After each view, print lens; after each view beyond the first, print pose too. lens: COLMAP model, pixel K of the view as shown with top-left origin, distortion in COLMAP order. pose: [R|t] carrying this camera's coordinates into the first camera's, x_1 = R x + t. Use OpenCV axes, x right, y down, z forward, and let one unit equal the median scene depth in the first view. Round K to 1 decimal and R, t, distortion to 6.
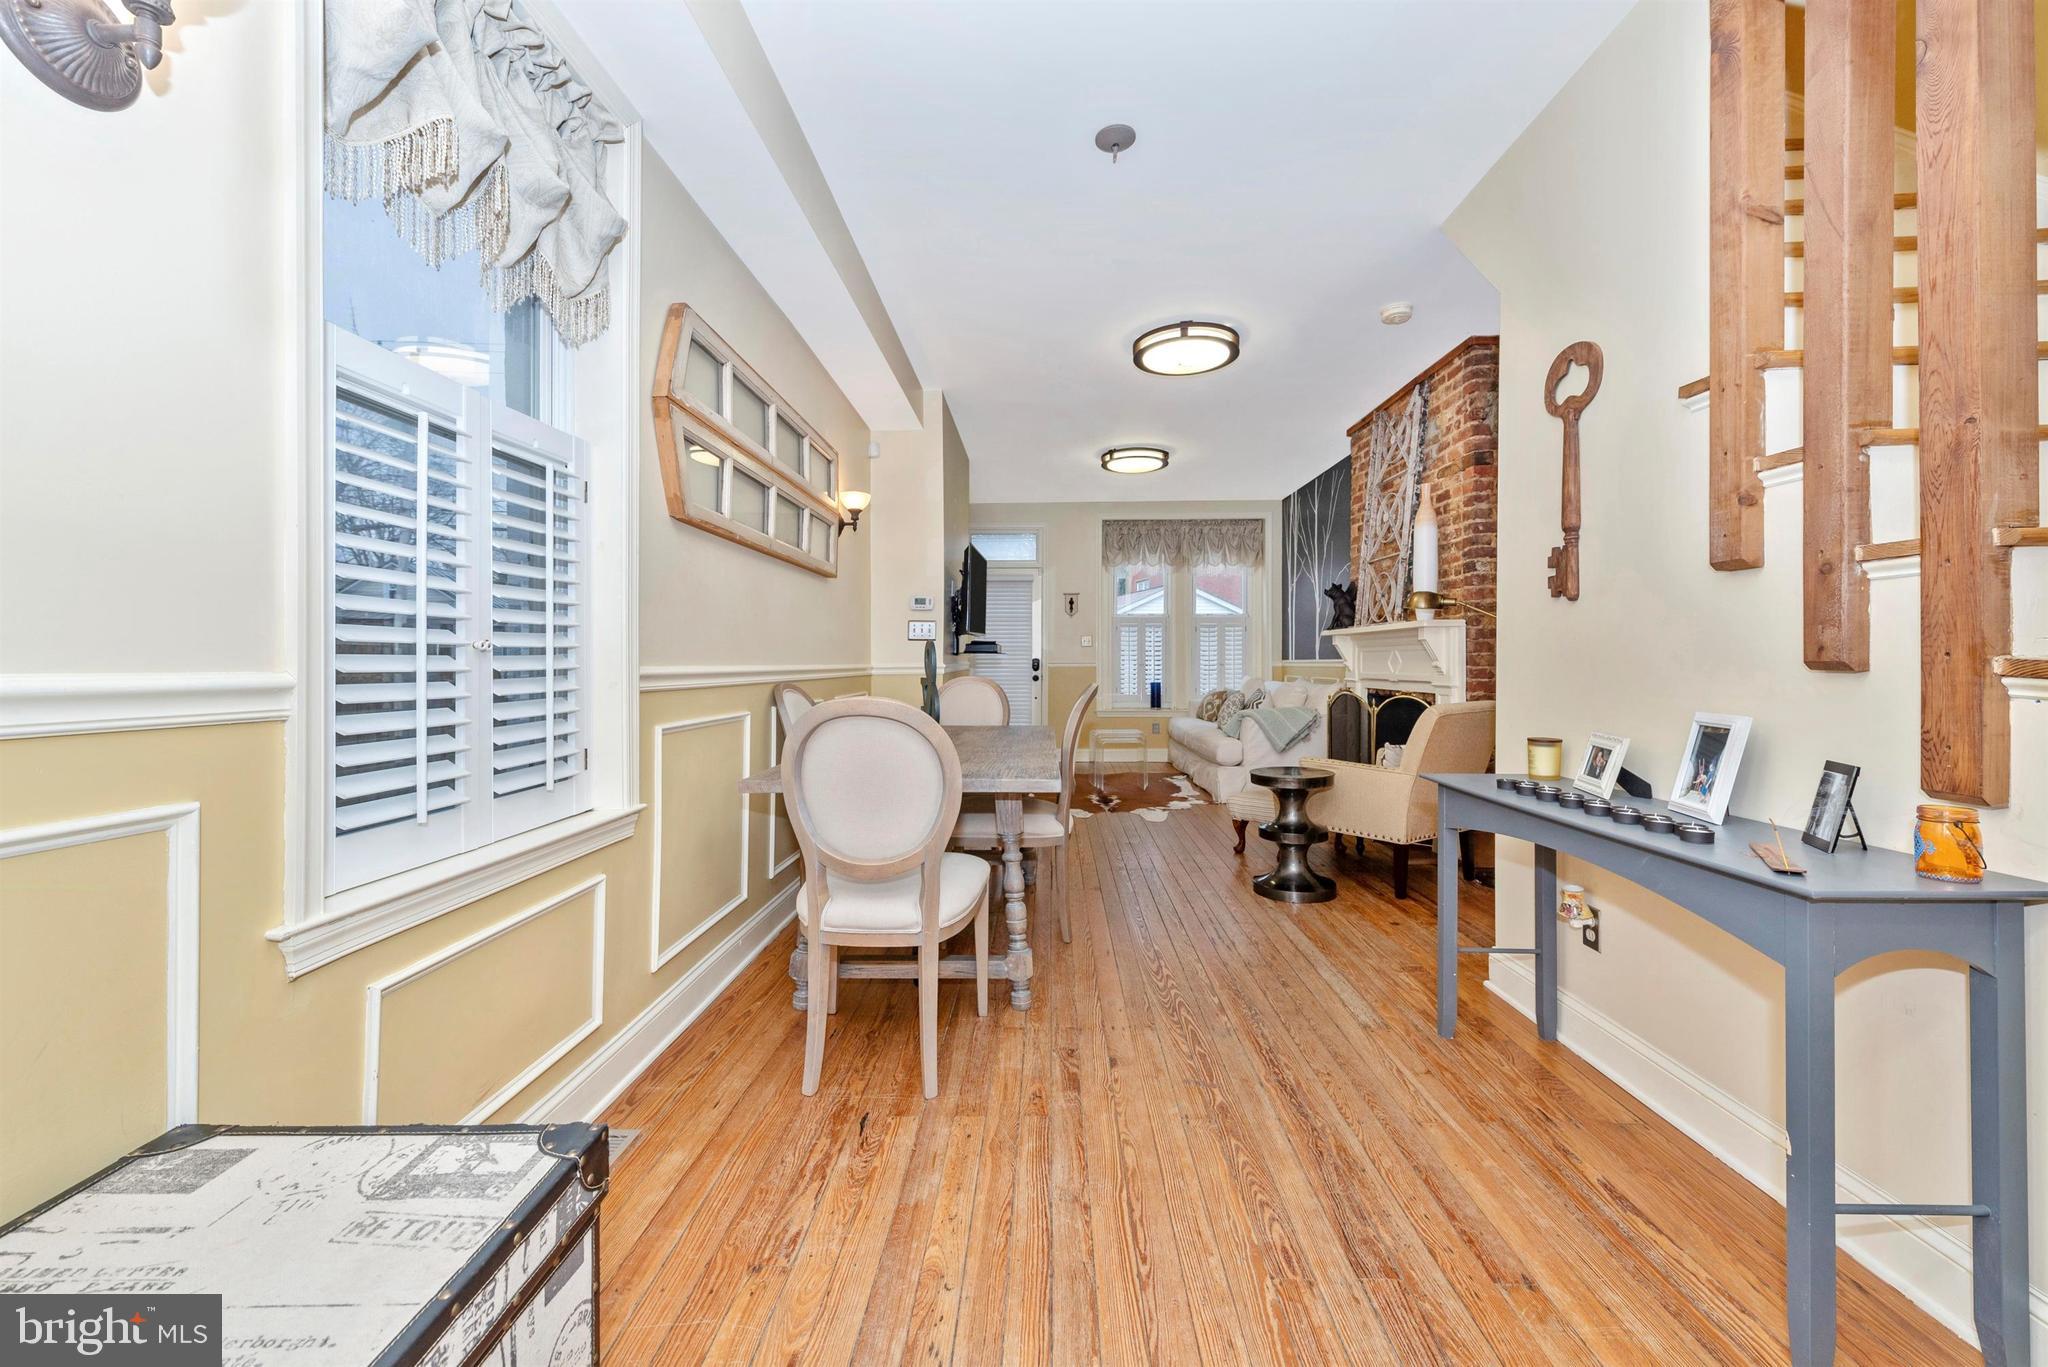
lens RADIAL K [[806.8, 0, 1089.9], [0, 806.8, 654.4], [0, 0, 1]] dist [0.013657, -0.003734]
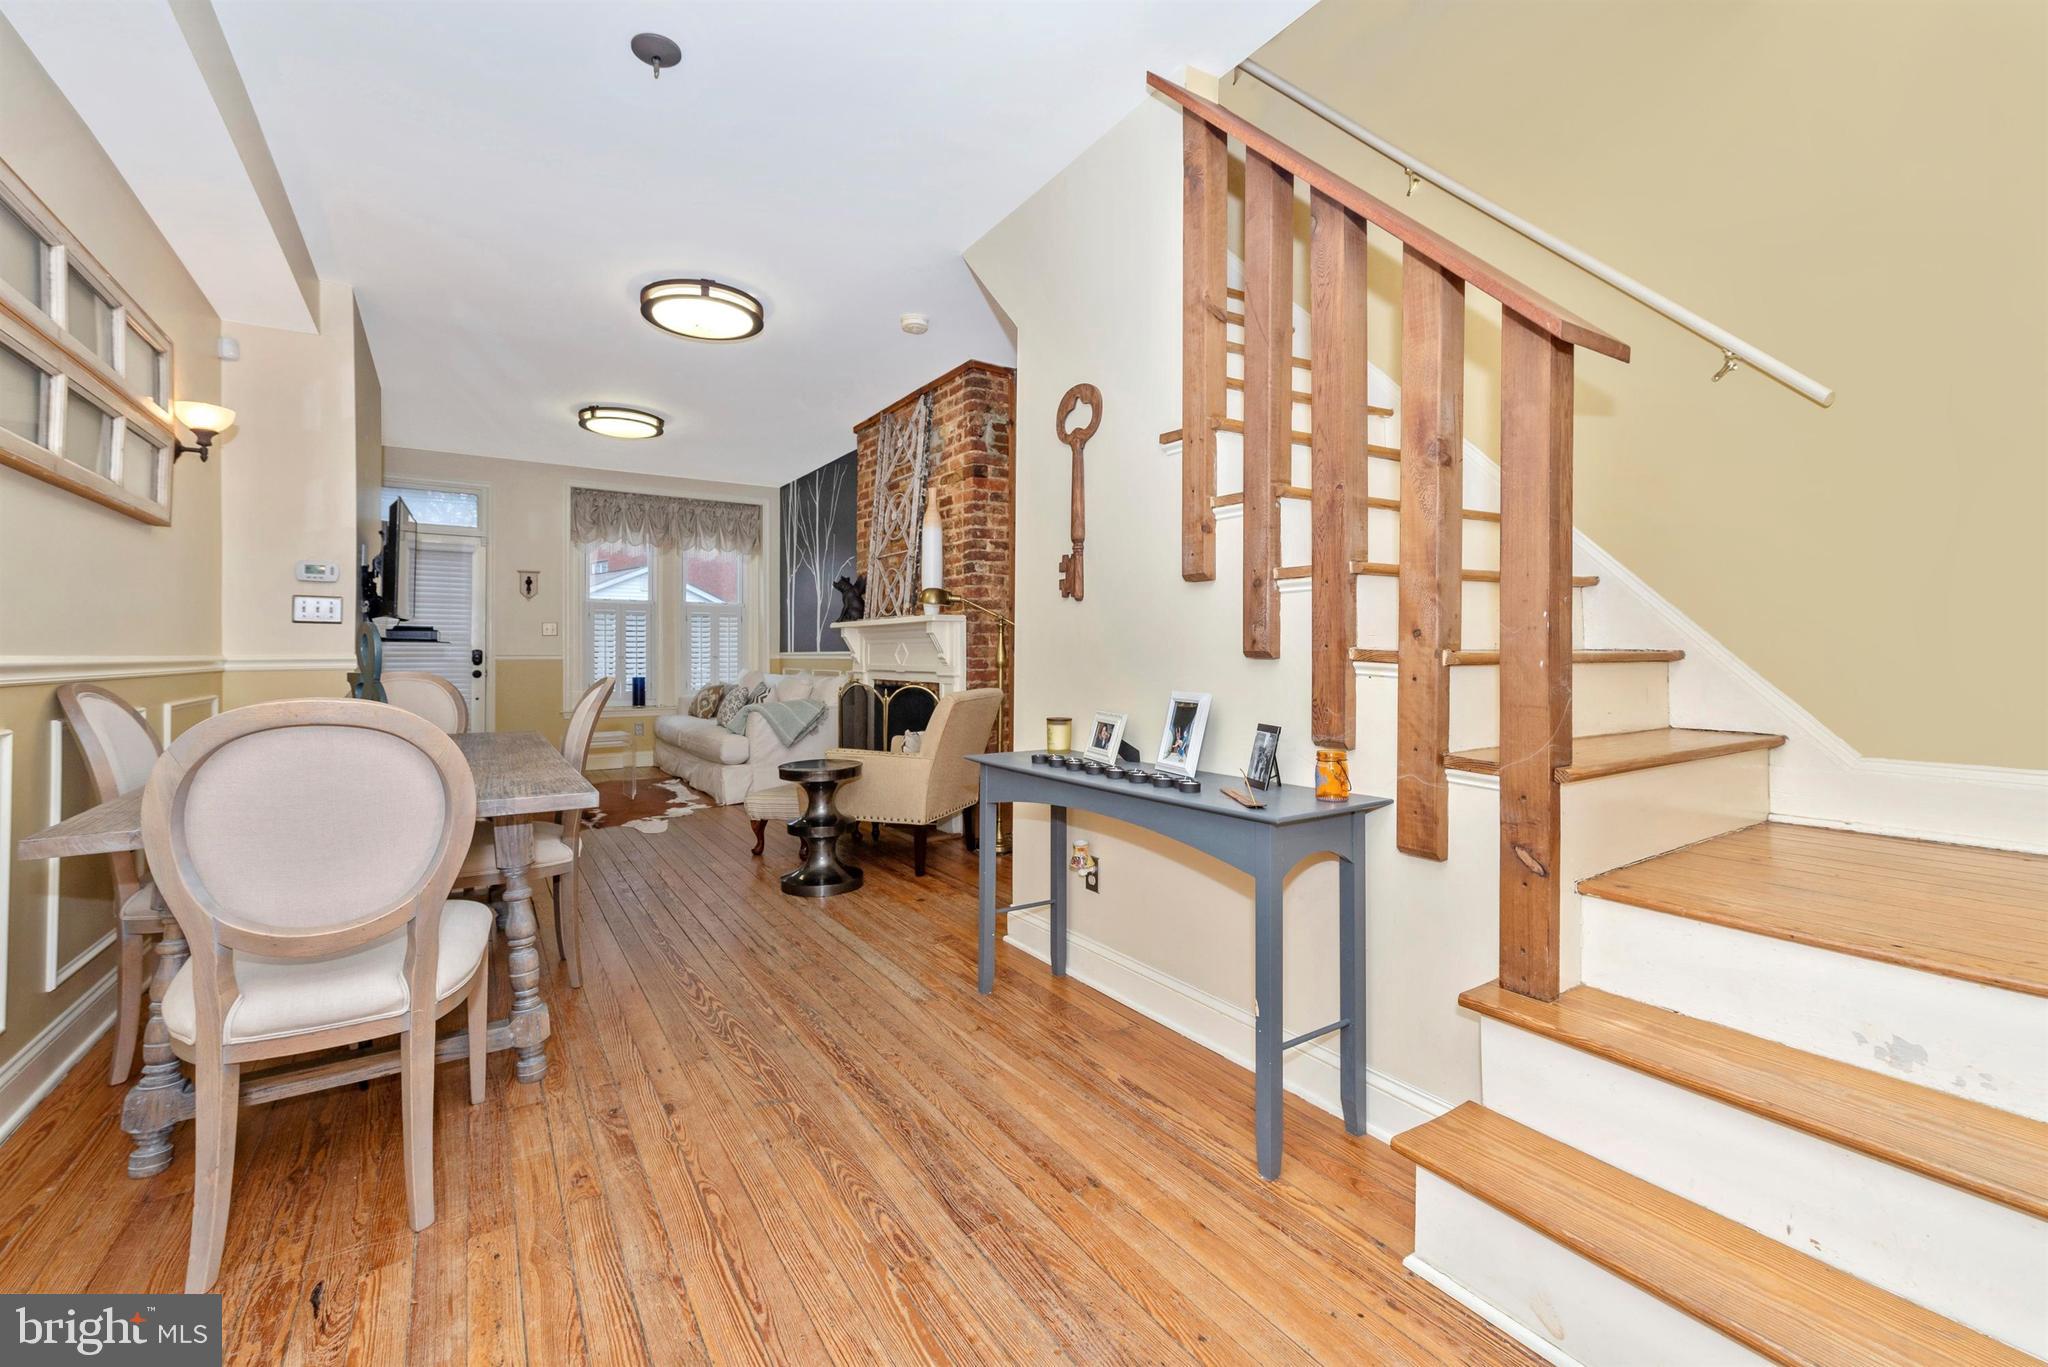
lens RADIAL K [[806.8, 0, 1040.2], [0, 806.8, 650.6], [0, 0, 1]] dist [0.013657, -0.003734]
pose [[0.839193, 0.003234, 0.543823, -0.103411], [-0.005086, 0.999985, 0.001902, 0.004948], [-0.543809, -0.004362, 0.839198, 0.044032]]
